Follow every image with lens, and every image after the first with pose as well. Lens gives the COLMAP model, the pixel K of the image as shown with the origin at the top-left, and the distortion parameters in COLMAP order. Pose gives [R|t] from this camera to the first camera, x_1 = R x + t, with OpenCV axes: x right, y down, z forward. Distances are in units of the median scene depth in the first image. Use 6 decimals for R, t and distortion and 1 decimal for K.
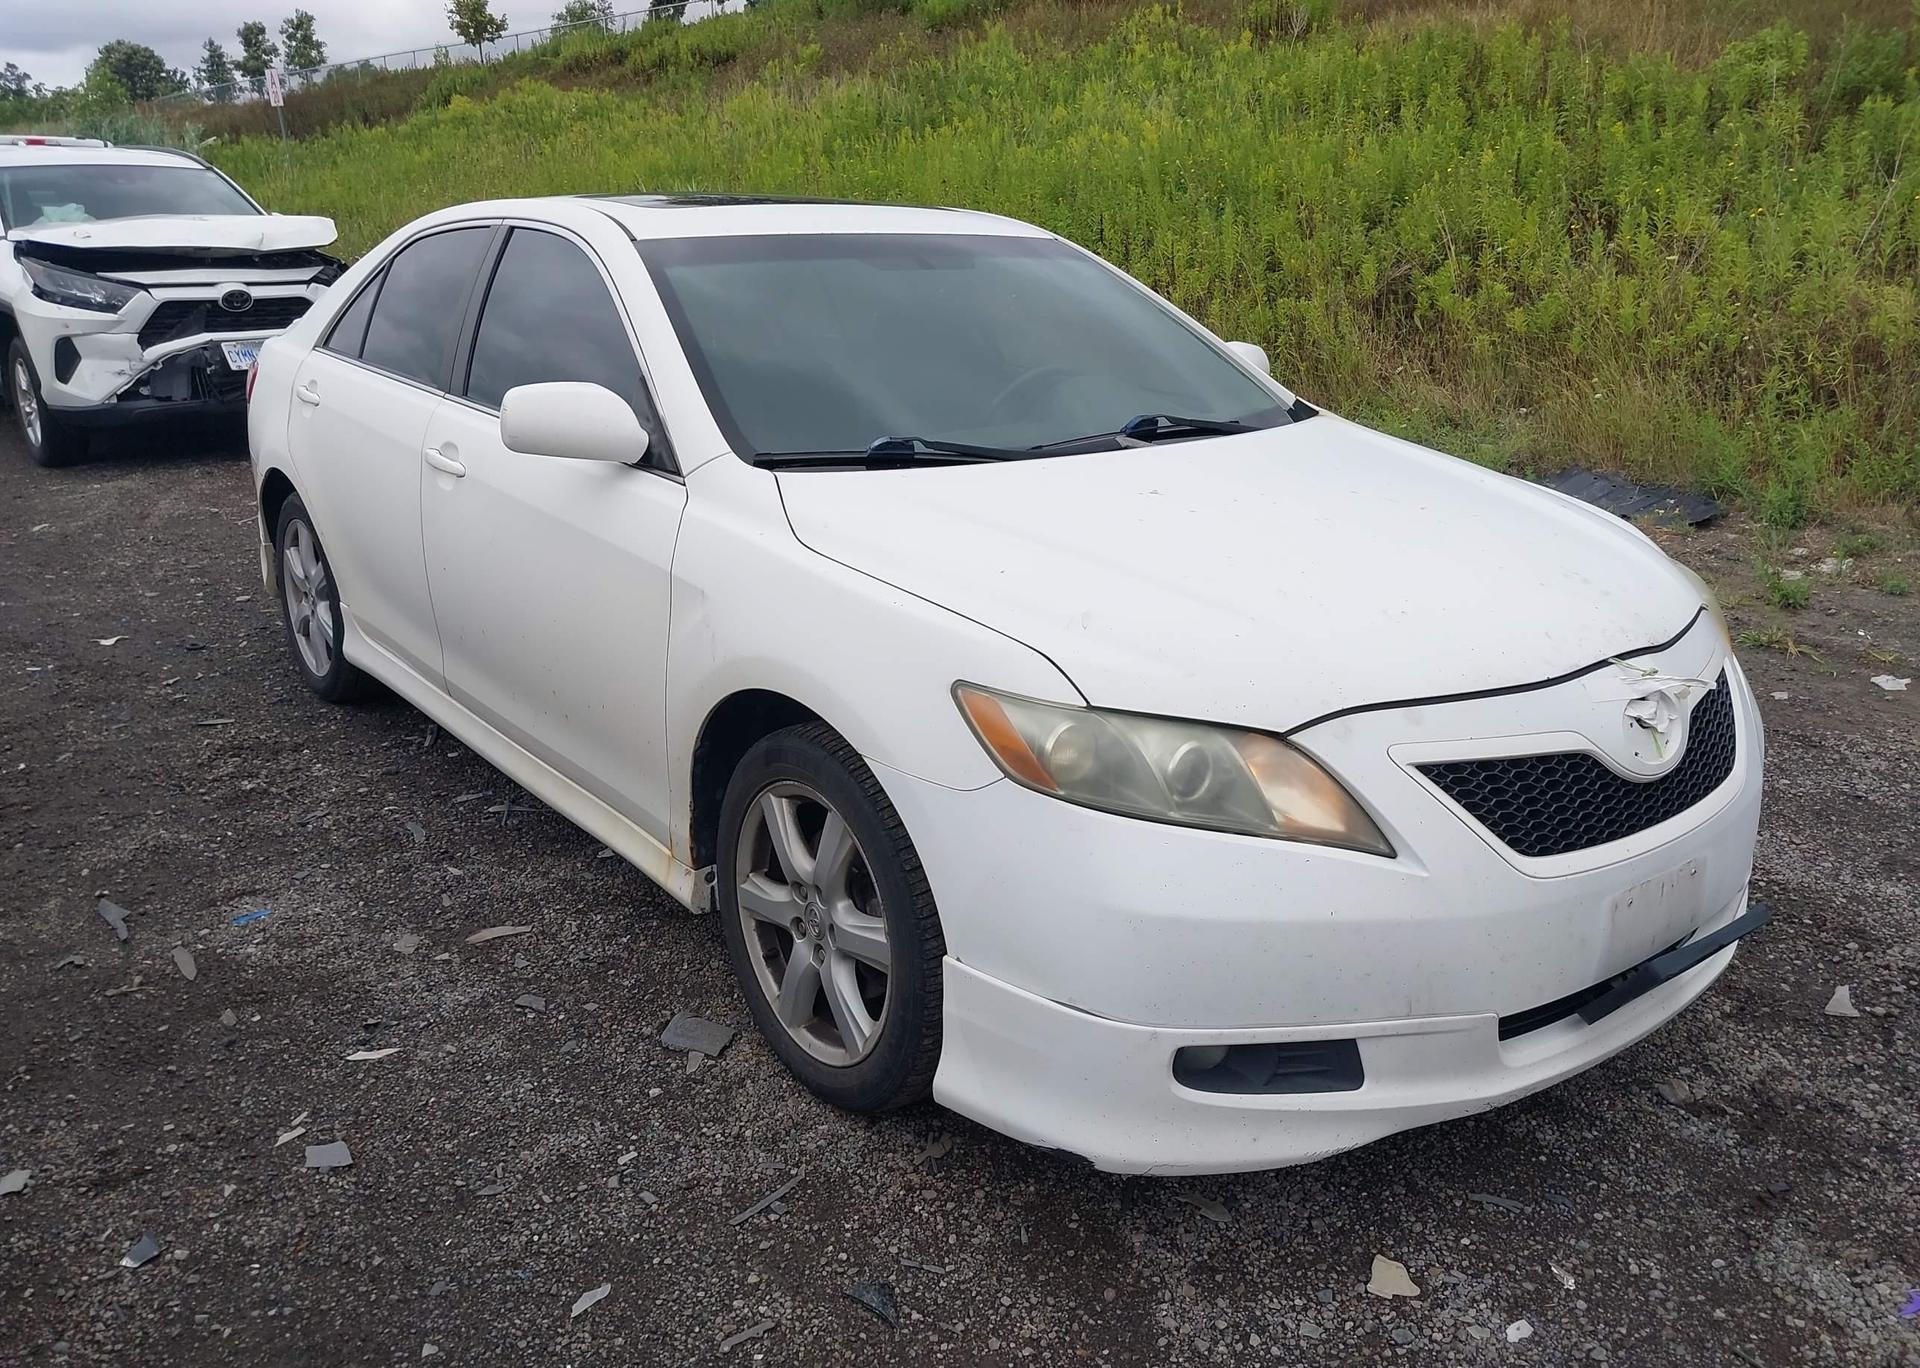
lens RADIAL K [[1531.7, 0, 974.9], [0, 1531.7, 728.1], [0, 0, 1]] dist [0.028543, -0.042031]
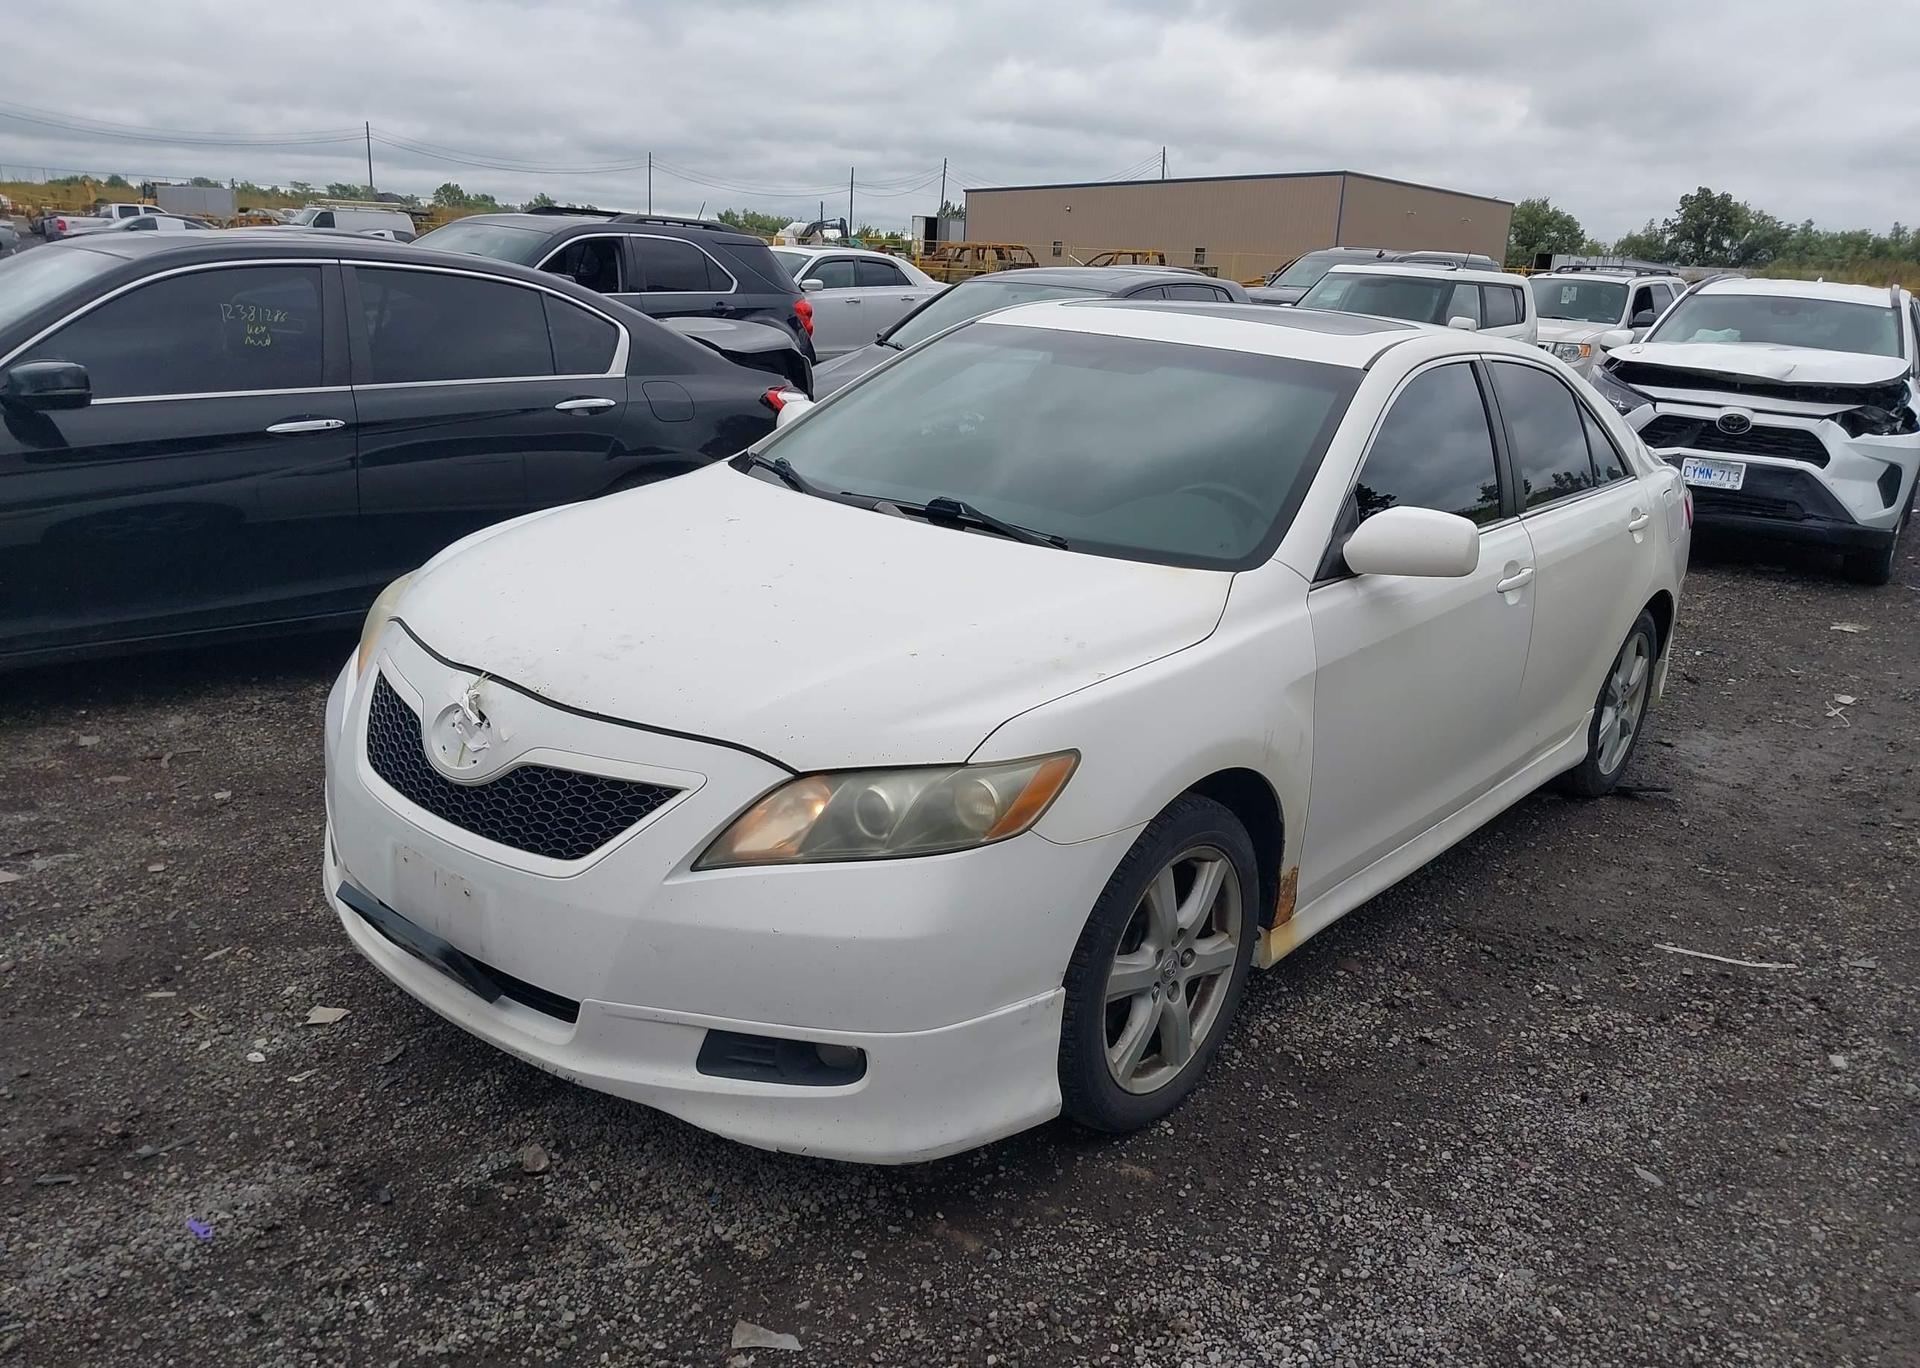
lens RADIAL K [[1531.7, 0, 945.6], [0, 1531.7, 696.7], [0, 0, 1]] dist [0.028543, -0.042031]
pose [[0.193888, 0.282831, -0.939369, 0.896386], [-0.380806, 0.904154, 0.193629, -0.219223], [0.904099, 0.320175, 0.283008, 0.565557]]
